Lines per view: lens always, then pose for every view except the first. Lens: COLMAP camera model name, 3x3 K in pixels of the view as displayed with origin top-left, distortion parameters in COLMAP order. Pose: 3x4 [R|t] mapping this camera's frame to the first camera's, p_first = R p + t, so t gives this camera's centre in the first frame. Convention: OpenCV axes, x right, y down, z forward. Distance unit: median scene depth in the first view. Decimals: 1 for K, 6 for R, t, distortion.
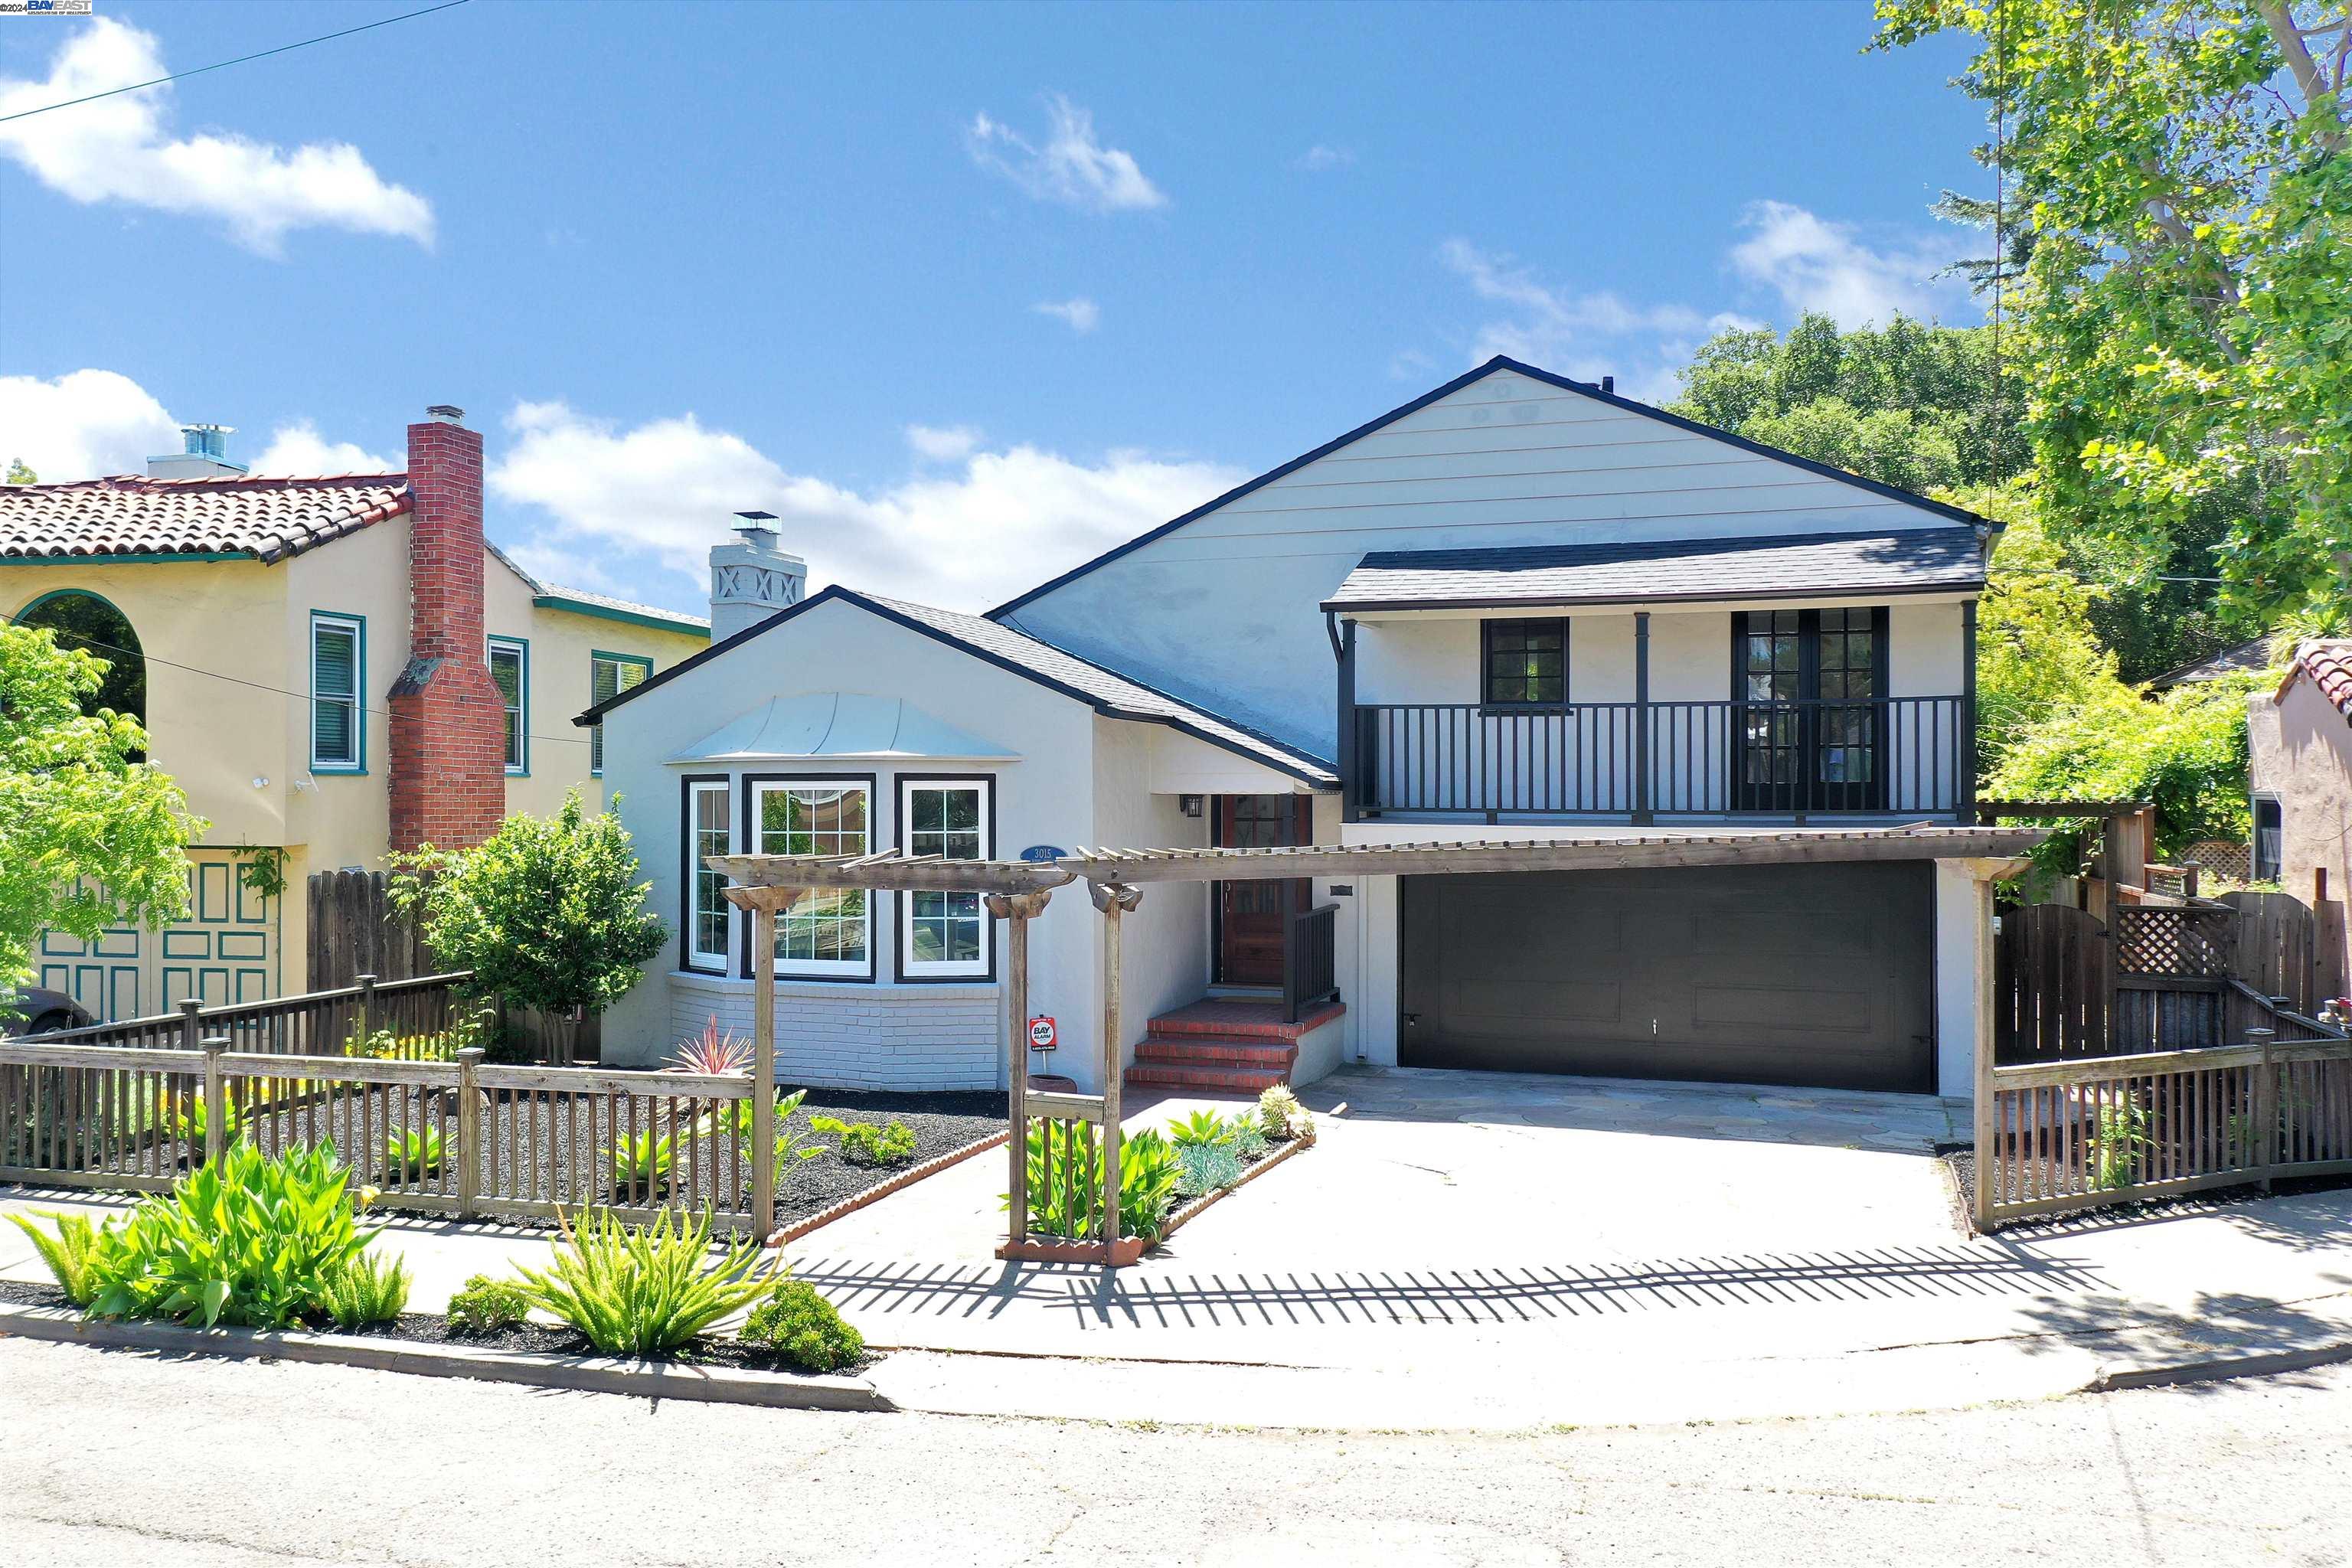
lens RADIAL K [[1887.2, 0, 1187.6], [0, 1887.2, 786.2], [0, 0, 1]] dist [0.007126, 0.008258]
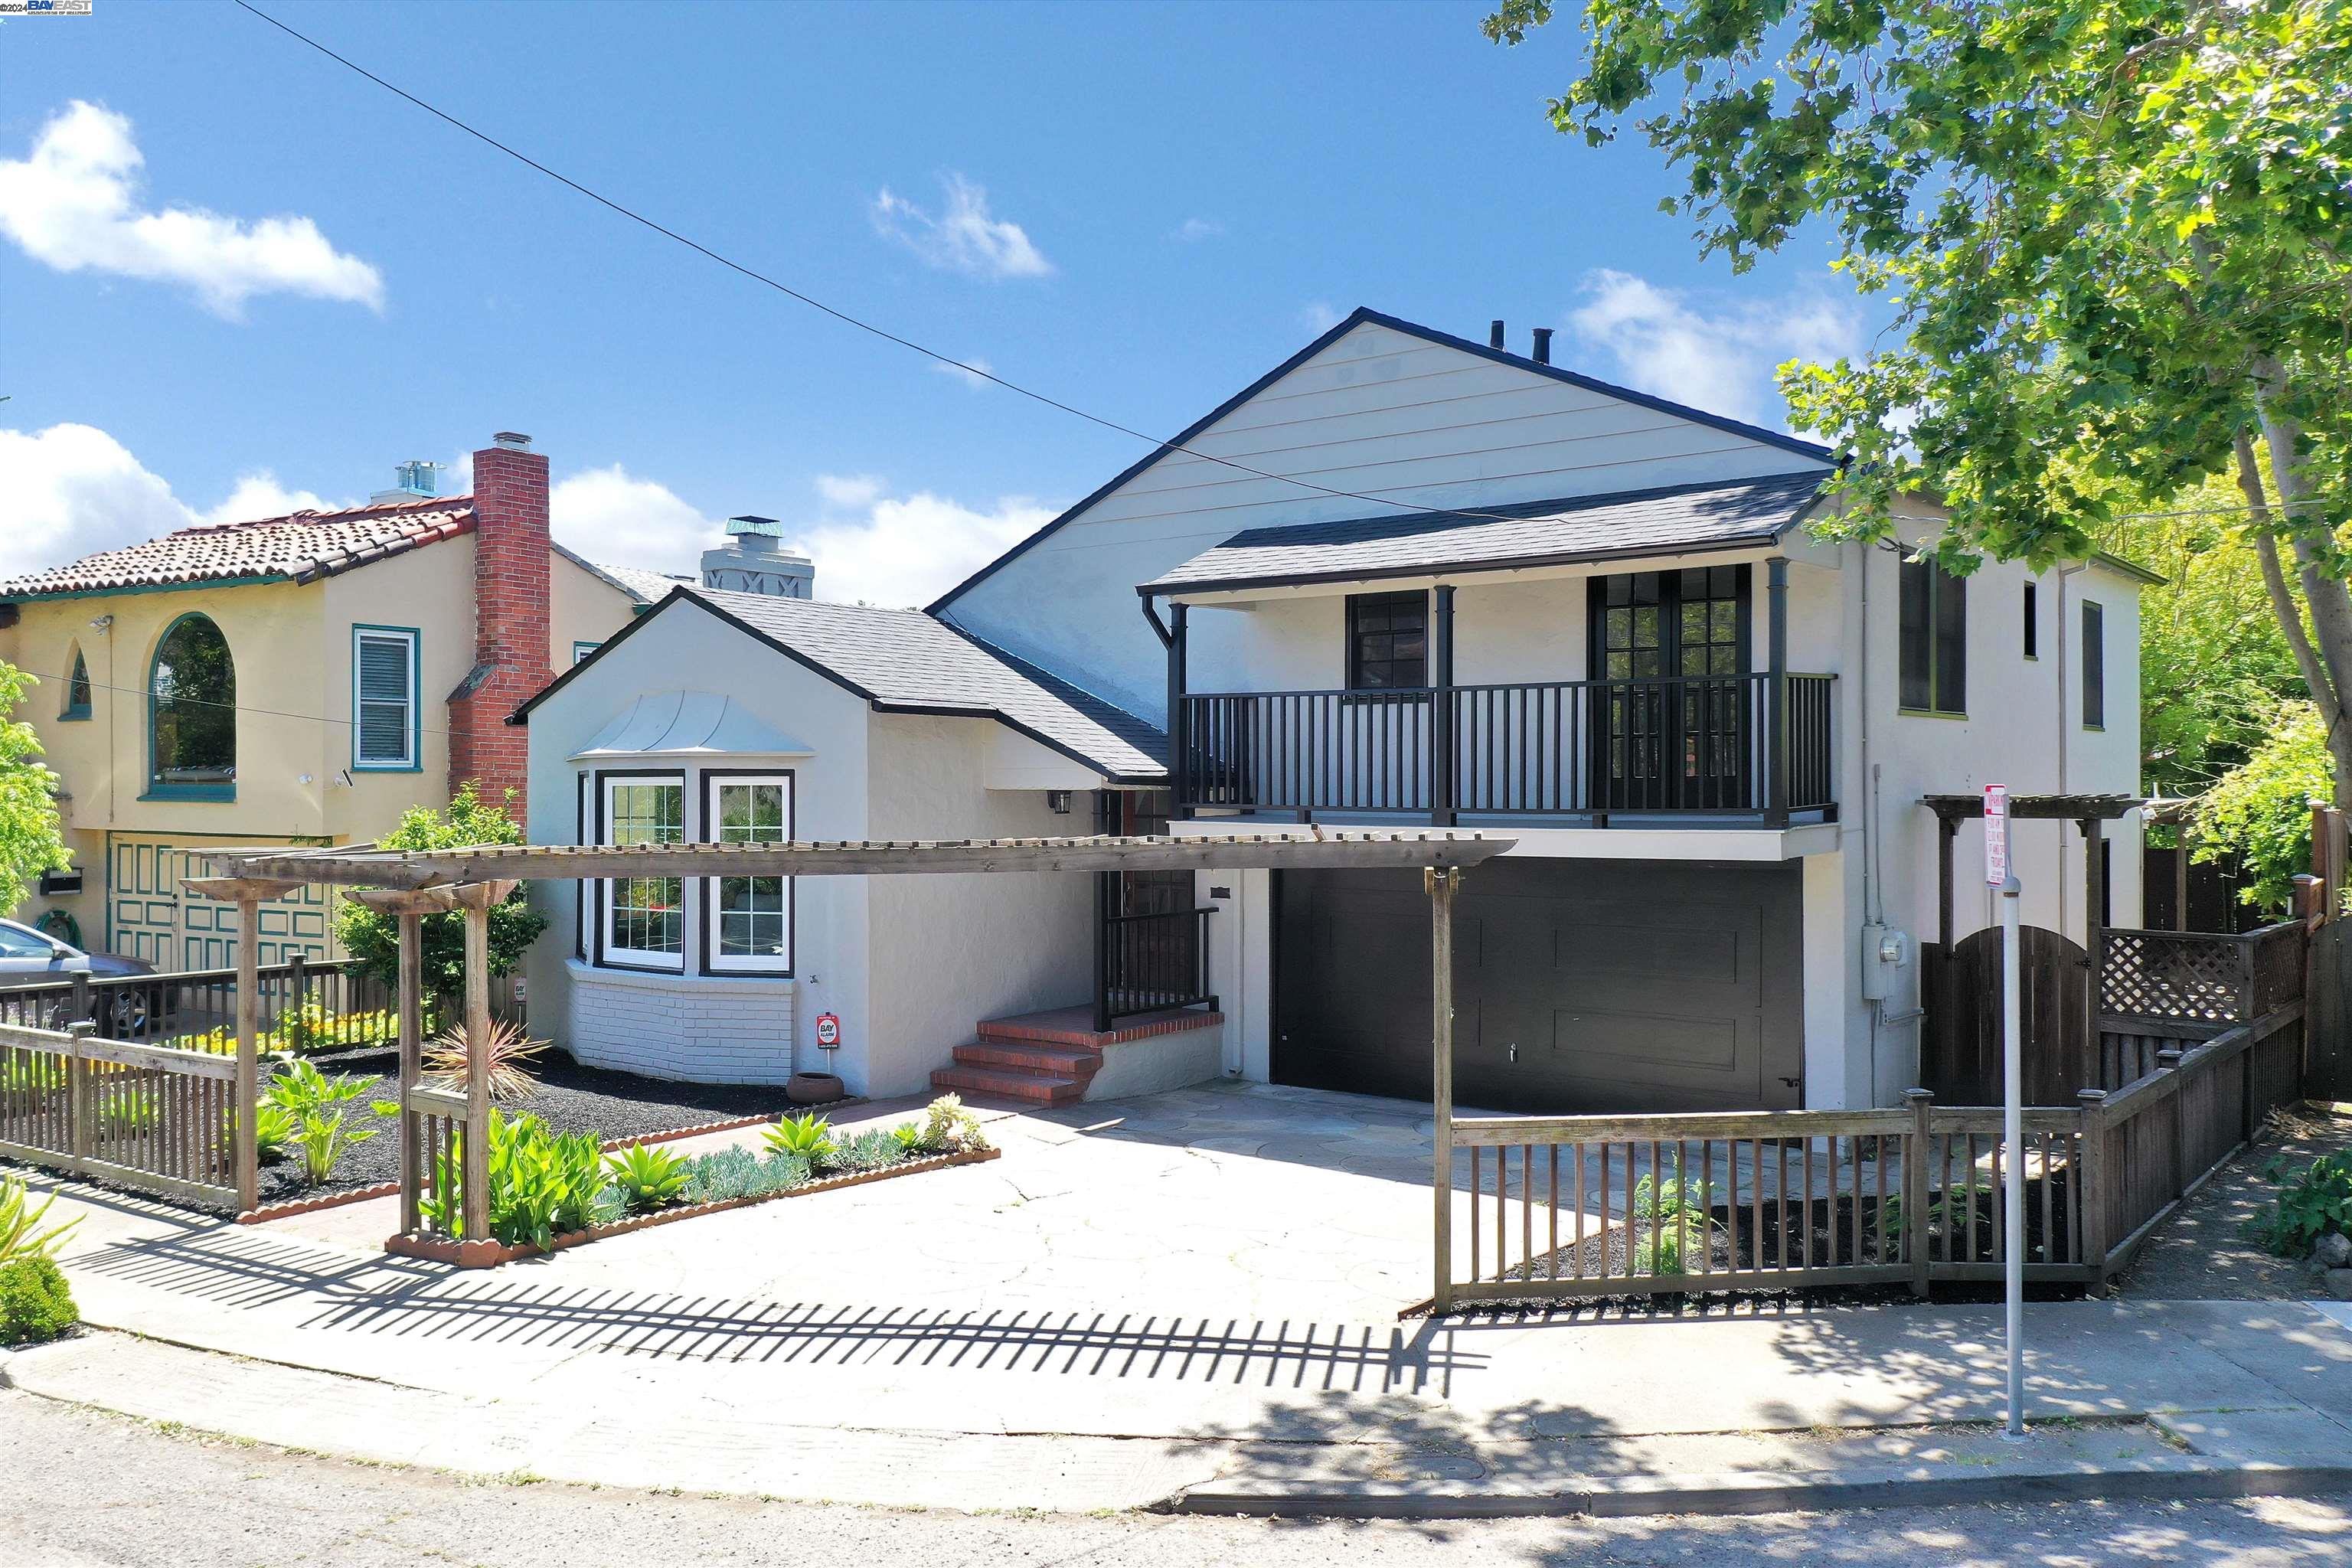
lens RADIAL K [[1887.2, 0, 1187.6], [0, 1887.2, 786.2], [0, 0, 1]] dist [0.007126, 0.008258]
pose [[0.946101, -0.000585, -0.323871, 0.419567], [0.001226, 0.999998, 0.001776, 0.000877], [0.323870, -0.002077, 0.946099, 0.123868]]
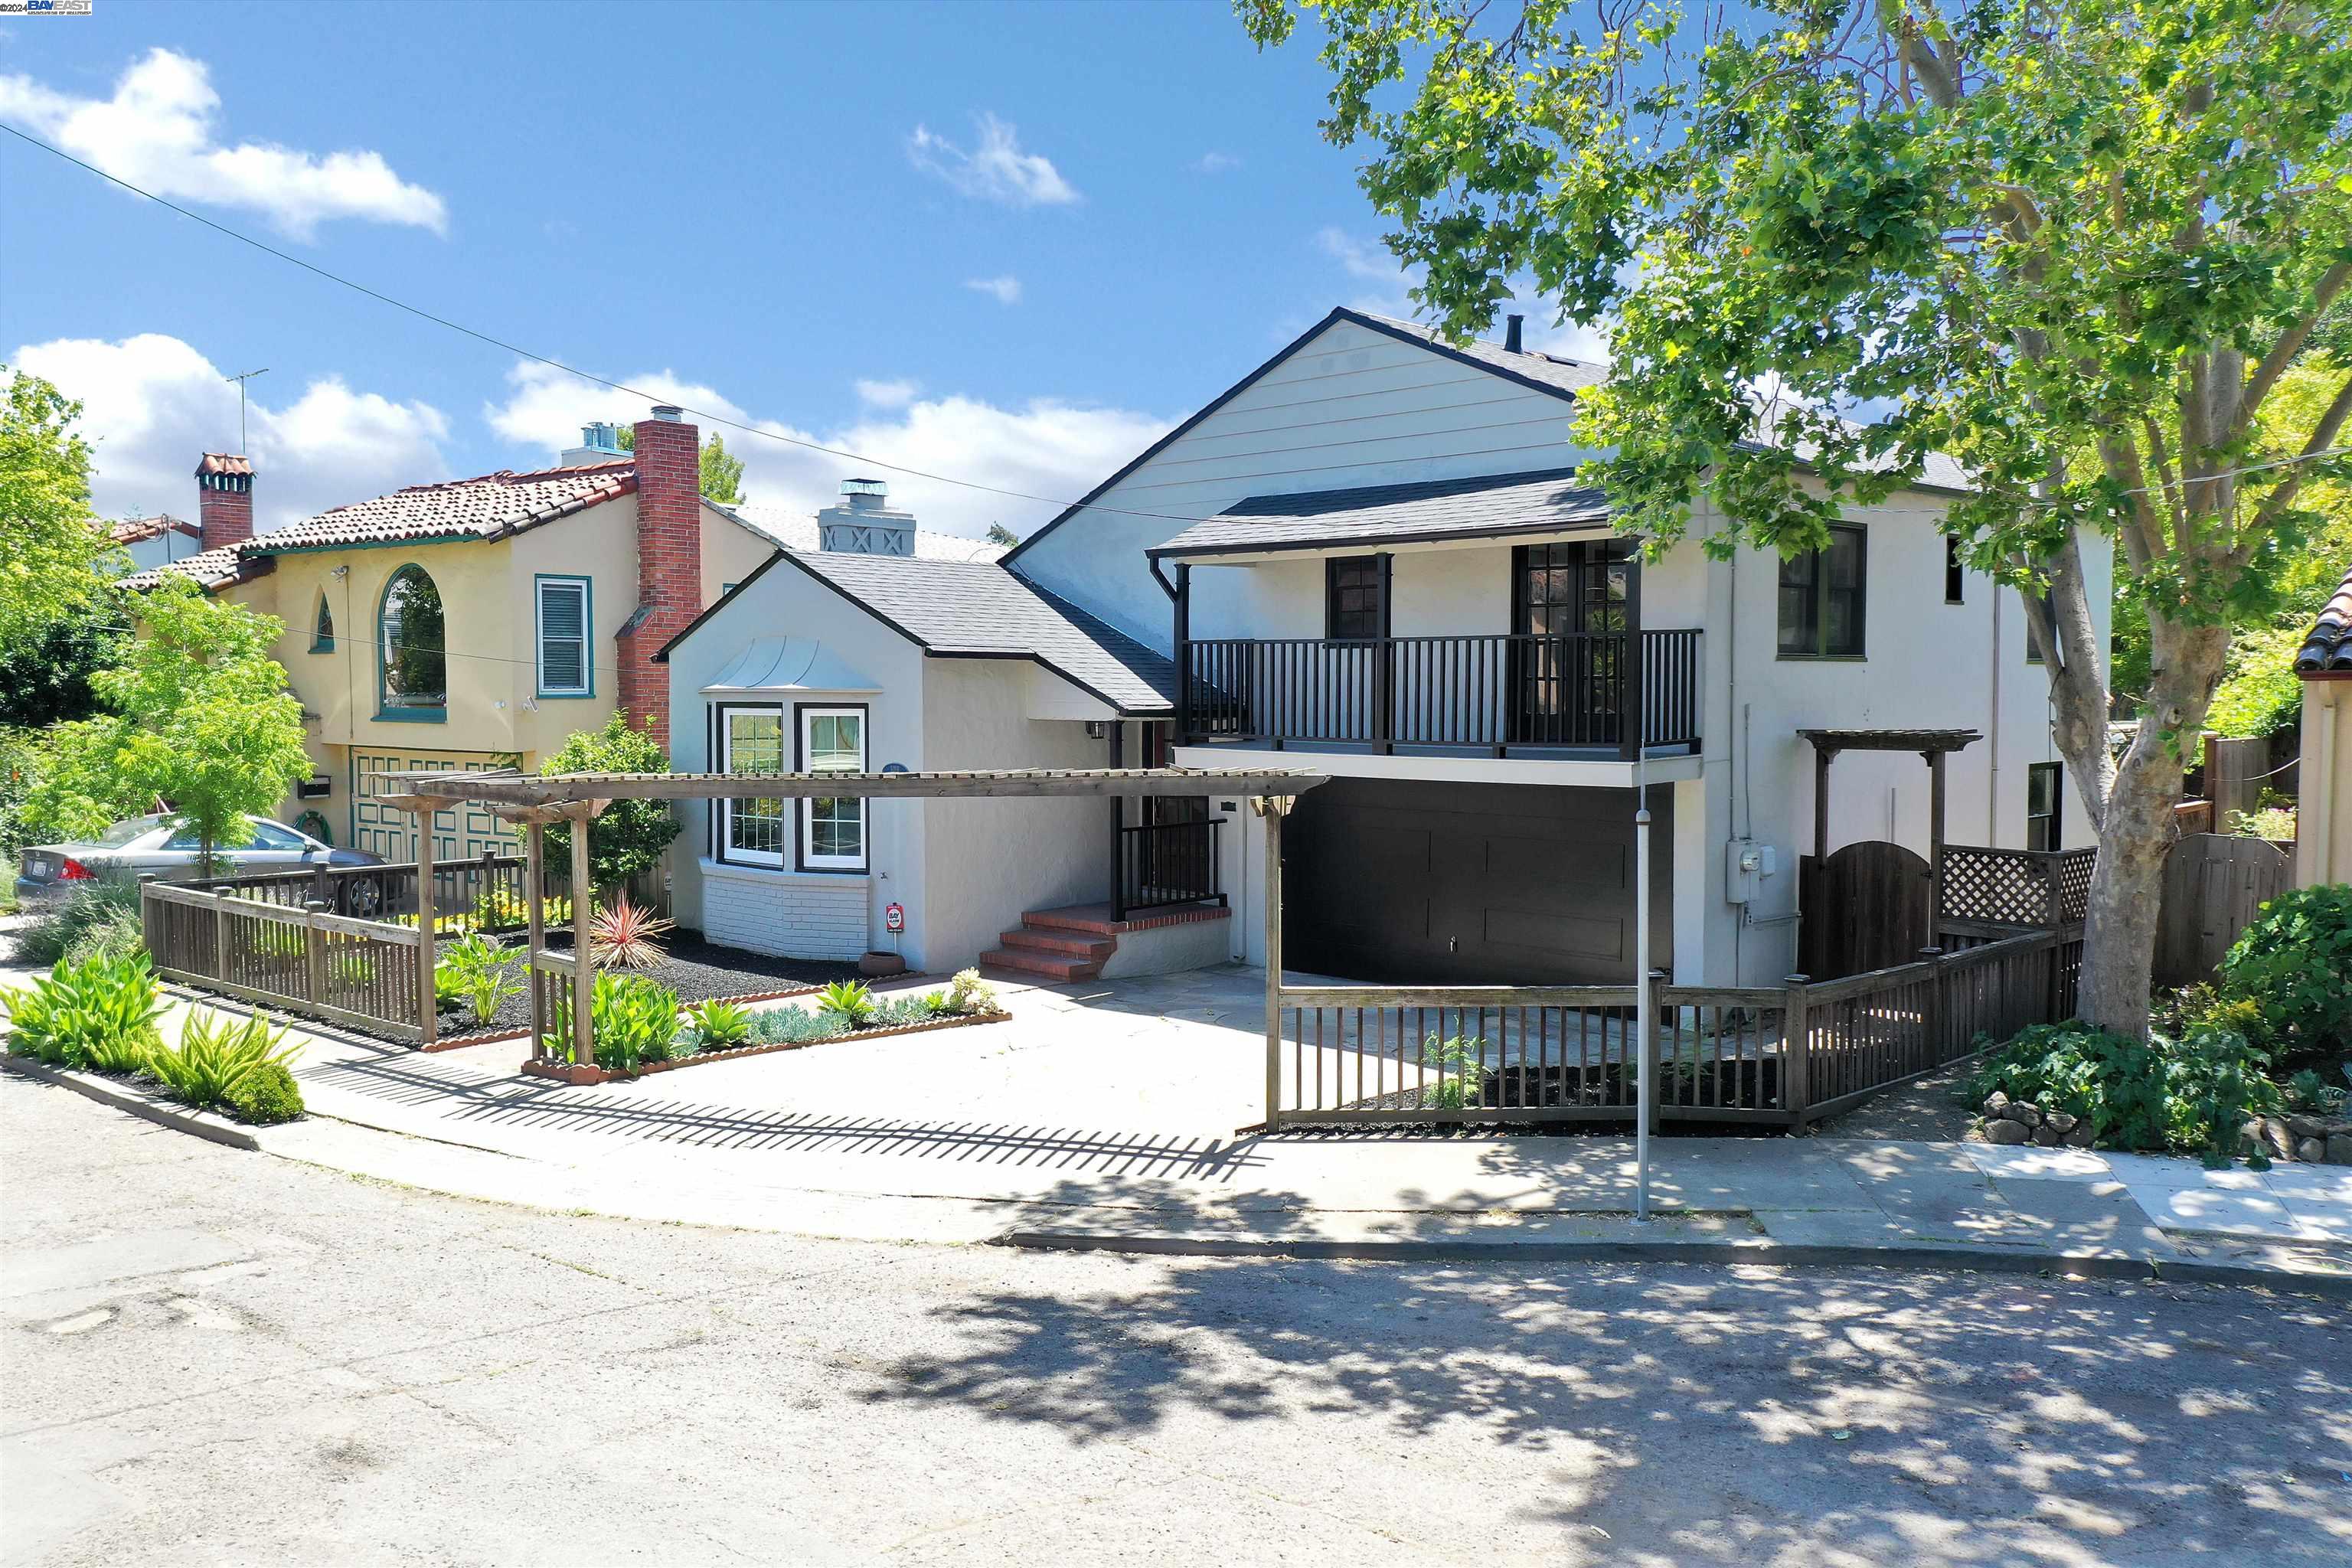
lens RADIAL K [[1887.2, 0, 1187.6], [0, 1887.2, 786.2], [0, 0, 1]] dist [0.007126, 0.008258]
pose [[0.902579, 0.022251, -0.429949, 0.606935], [0.001254, 0.998523, 0.054308, -0.018944], [0.430523, -0.049556, 0.901218, -0.005399]]
